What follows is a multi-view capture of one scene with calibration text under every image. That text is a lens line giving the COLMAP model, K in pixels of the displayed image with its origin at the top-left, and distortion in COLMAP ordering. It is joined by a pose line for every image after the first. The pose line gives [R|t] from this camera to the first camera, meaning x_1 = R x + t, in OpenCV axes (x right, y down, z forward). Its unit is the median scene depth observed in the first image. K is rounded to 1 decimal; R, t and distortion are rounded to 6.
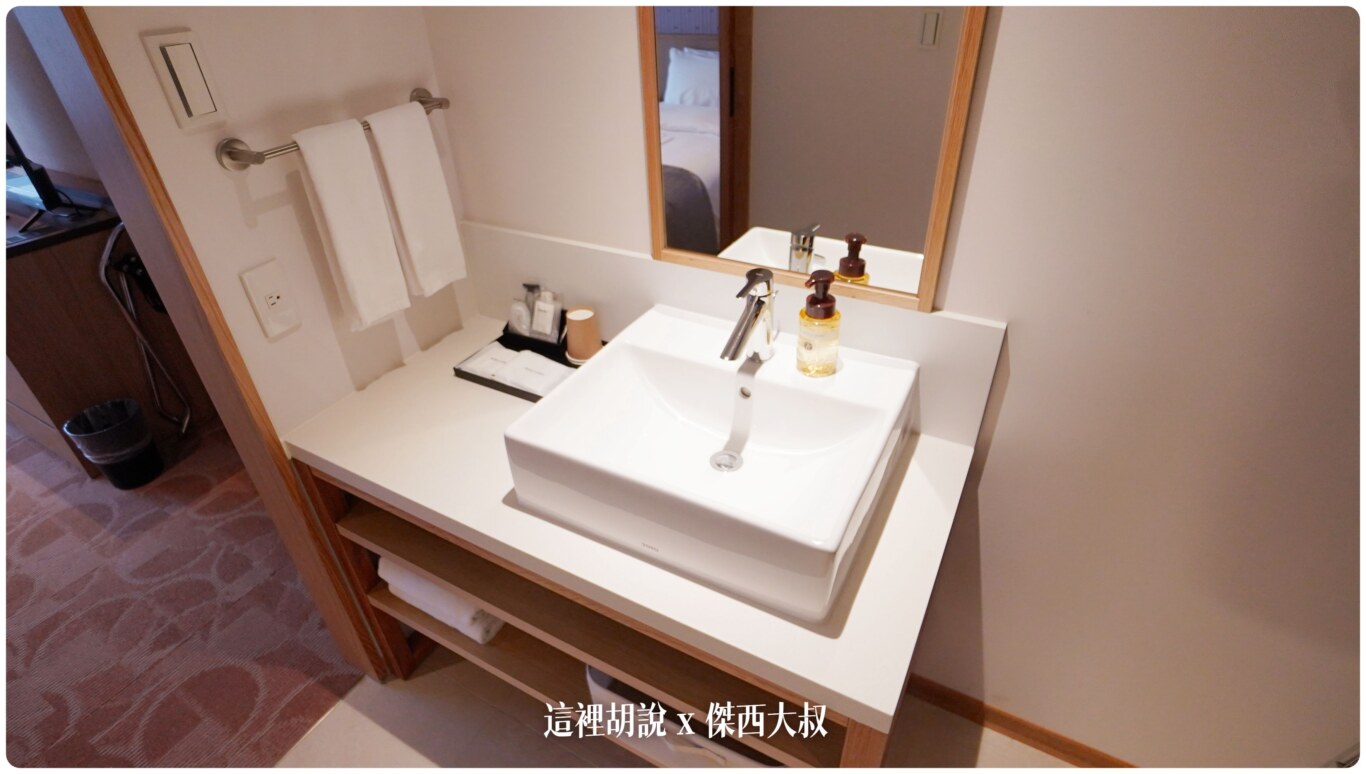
lens RADIAL K [[669.5, 0, 687.8], [0, 669.5, 387.8], [0, 0, 1]] dist [-0.024127, 0.001569]
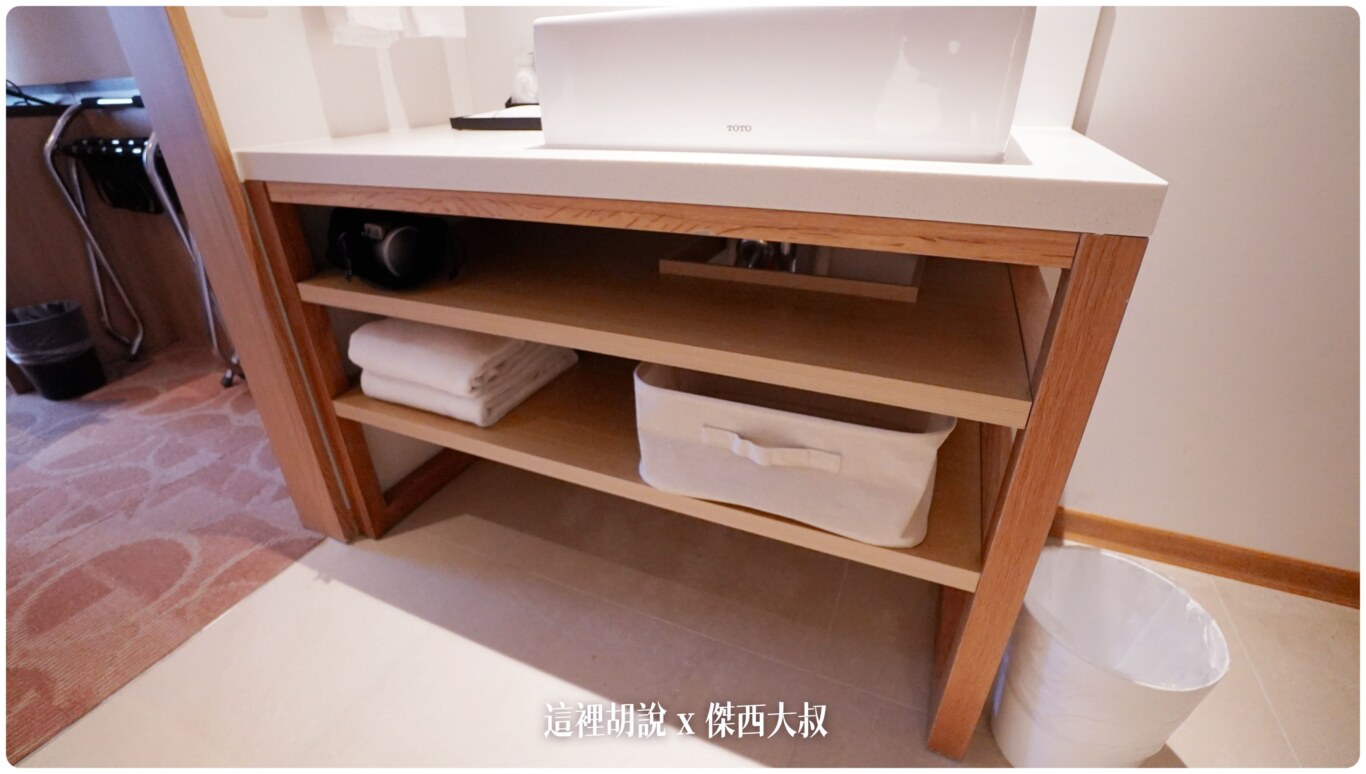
lens RADIAL K [[594.4, 0, 682.3], [0, 594.4, 392.0], [0, 0, 1]] dist [-0.048639, 0.013405]
pose [[0.996369, -0.021536, 0.082377, -0.094924], [0.030284, 0.993854, -0.106475, 0.315197], [-0.079577, 0.108583, 0.990897, 0.209185]]
